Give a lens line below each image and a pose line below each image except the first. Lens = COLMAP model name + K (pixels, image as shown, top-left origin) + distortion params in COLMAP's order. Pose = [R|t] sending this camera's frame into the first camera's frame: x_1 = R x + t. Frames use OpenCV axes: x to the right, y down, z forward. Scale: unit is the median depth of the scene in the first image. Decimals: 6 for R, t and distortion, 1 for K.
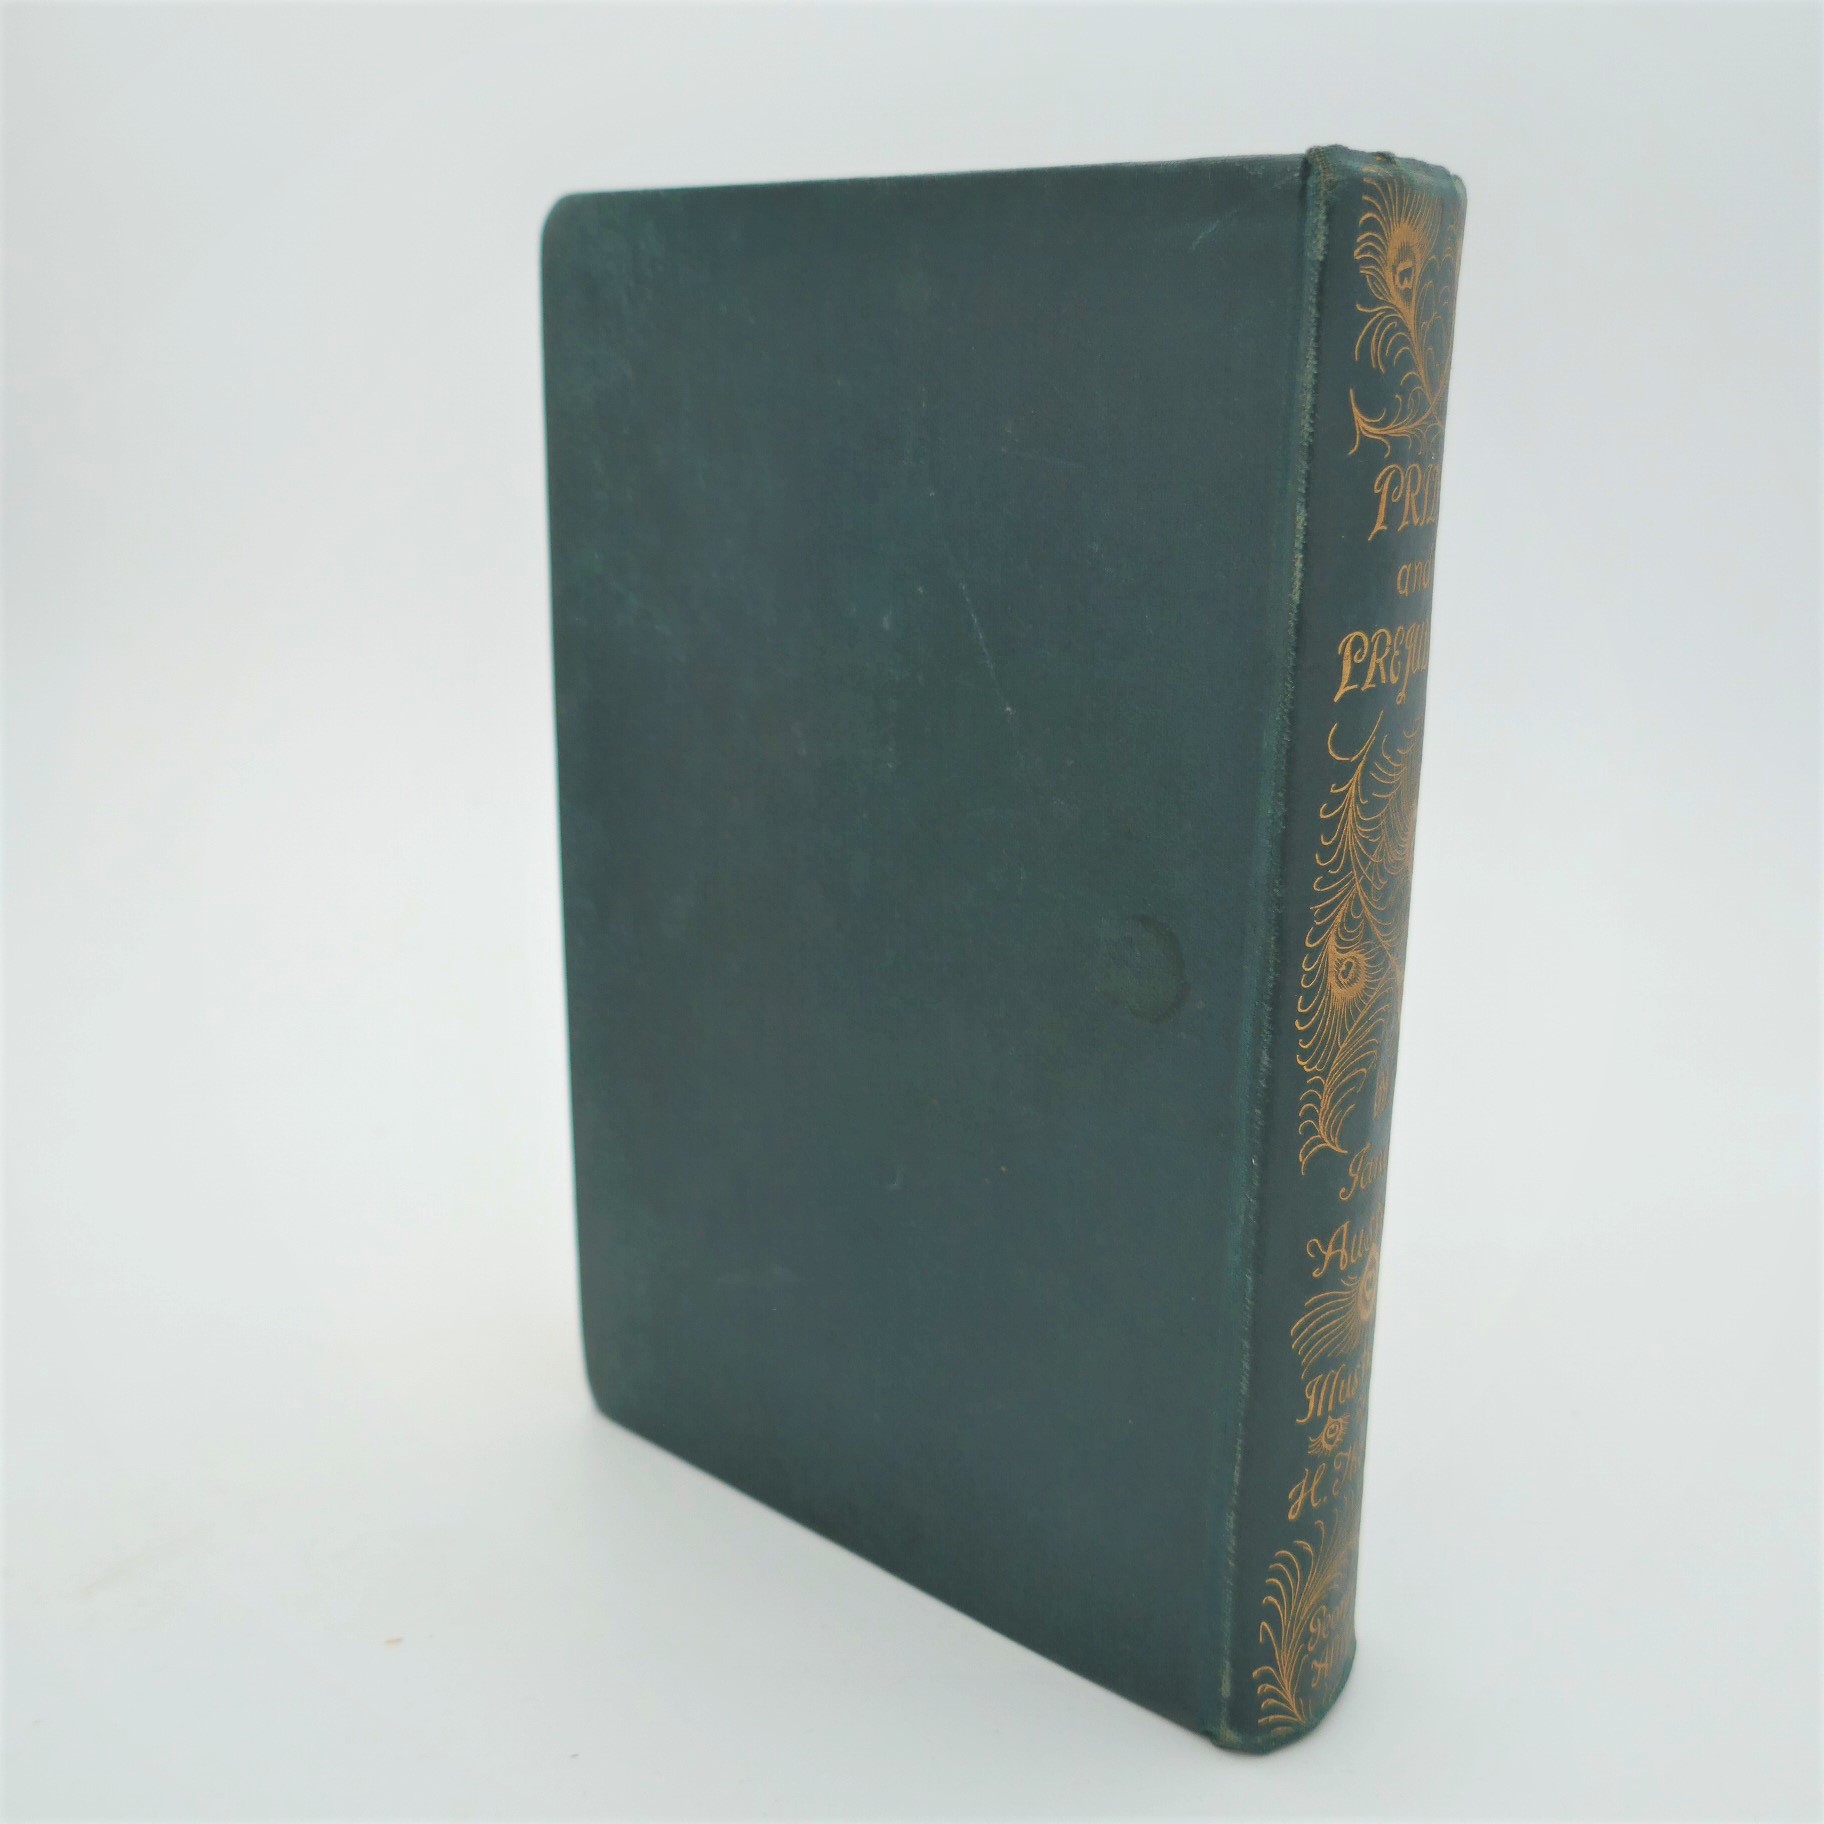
lens RADIAL K [[1996.6, 0, 911.0], [0, 1996.6, 914.9], [0, 0, 1]] dist [0.012472, 0.000000]
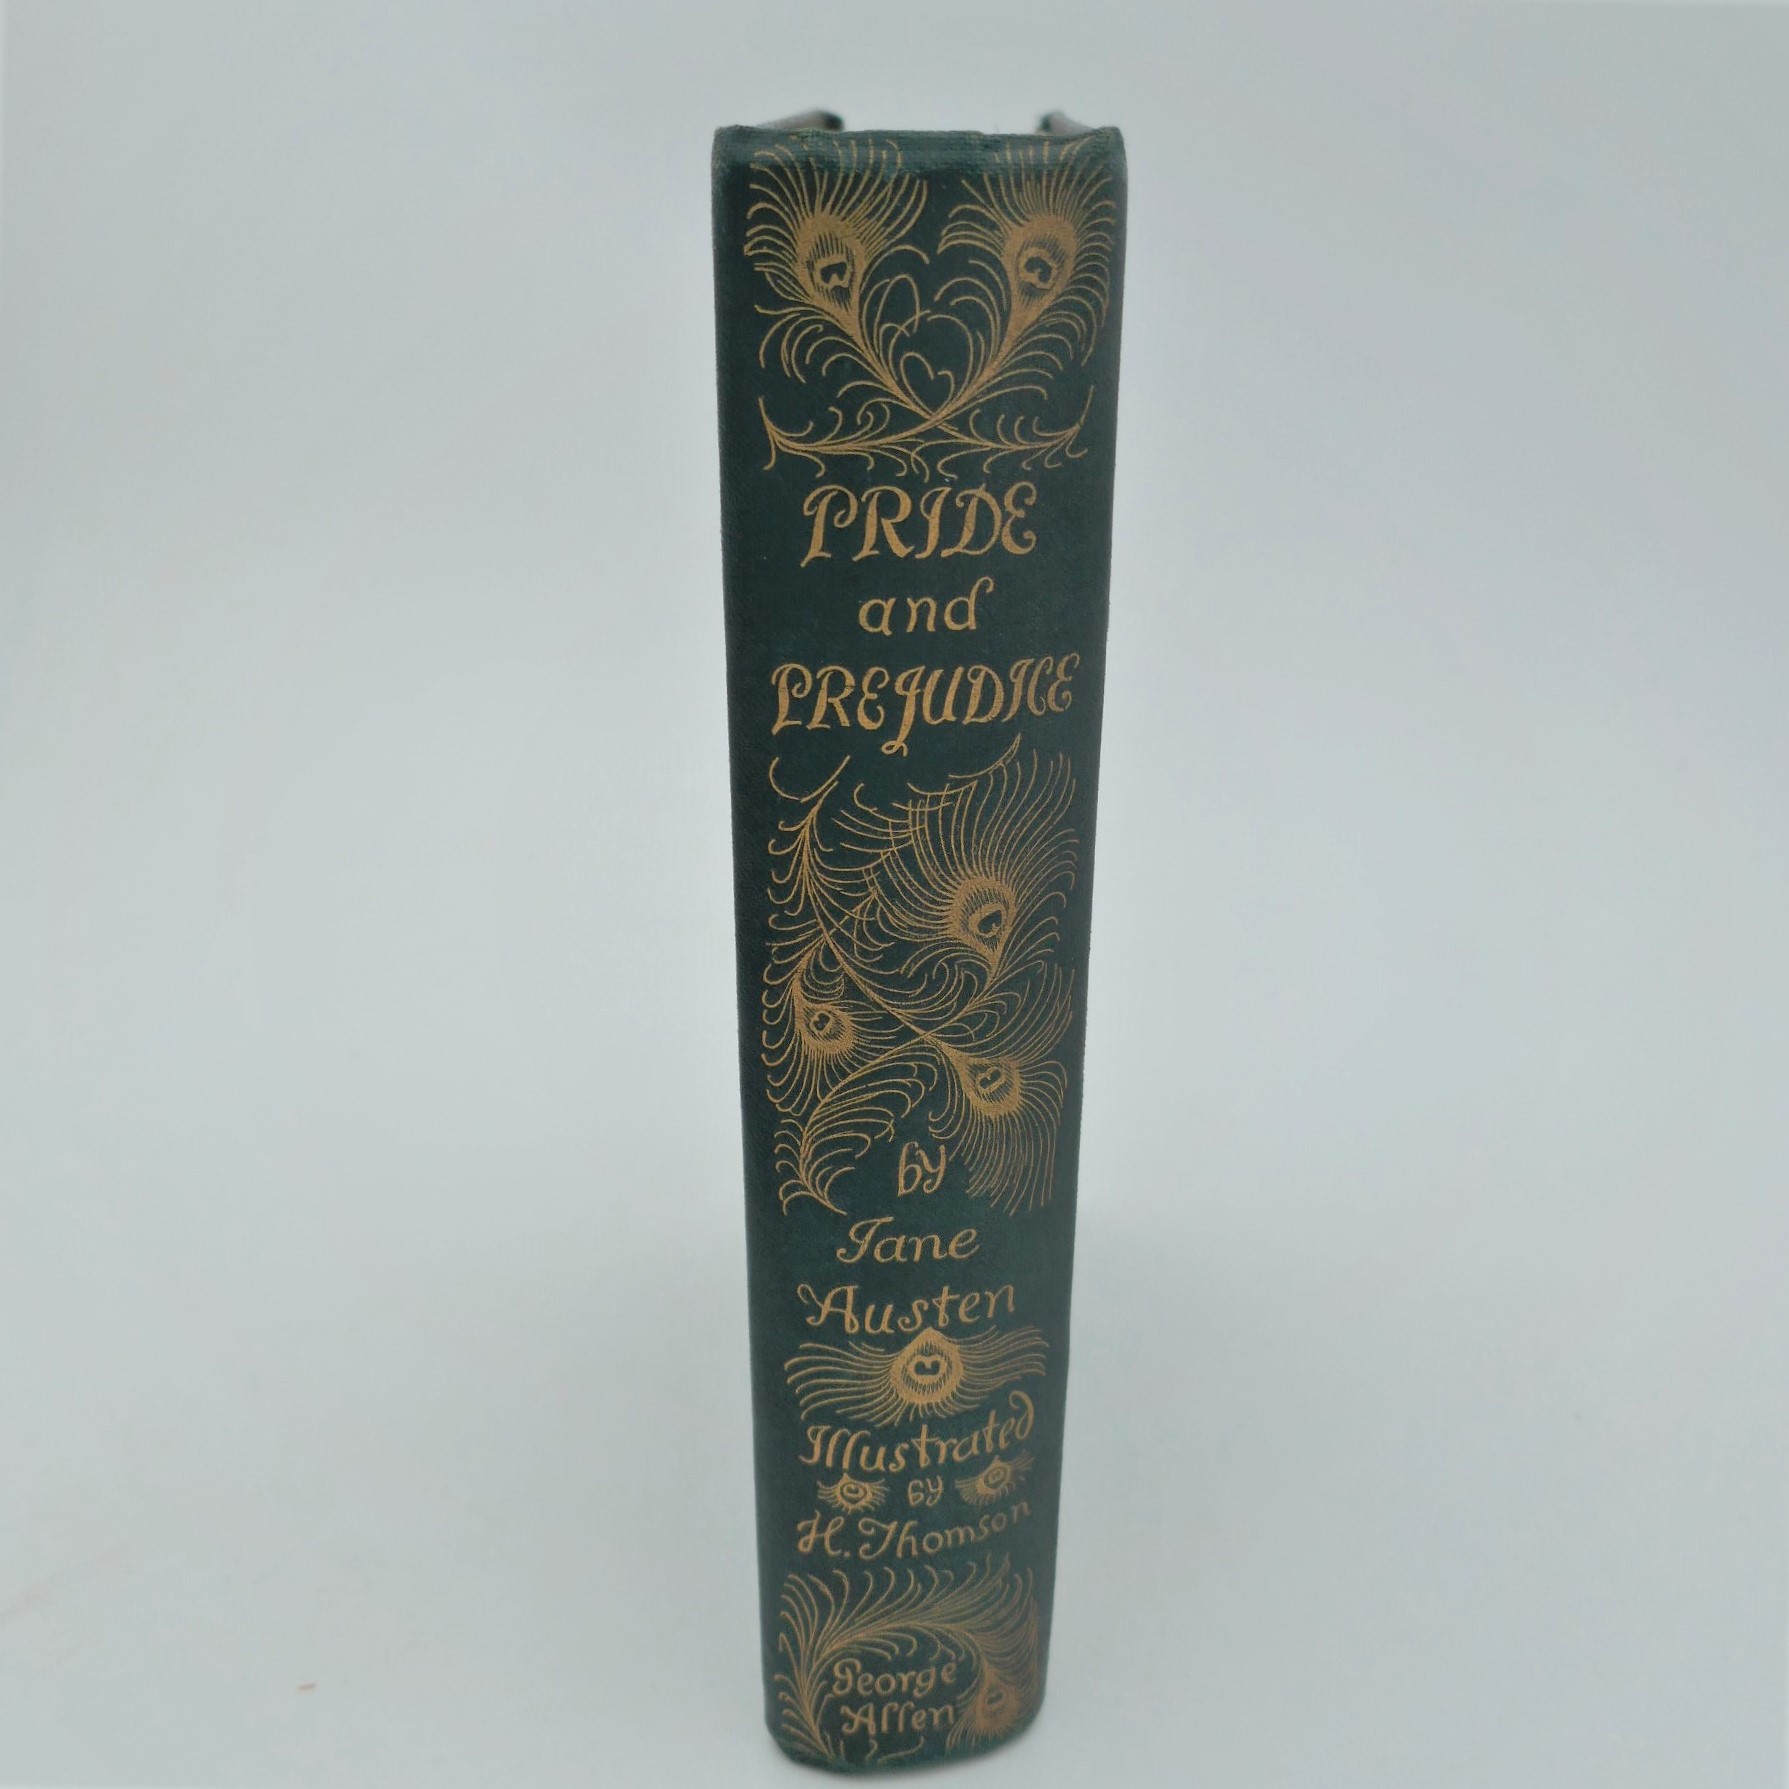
lens RADIAL K [[1958.3, 0, 893.3], [0, 1958.3, 892.8], [0, 0, 1]] dist [0.012472, 0.000000]
pose [[0.633915, 0.274927, -0.722888, 0.908769], [-0.200047, 0.961163, 0.190122, -0.216145], [0.747083, 0.024091, 0.664294, 0.436108]]
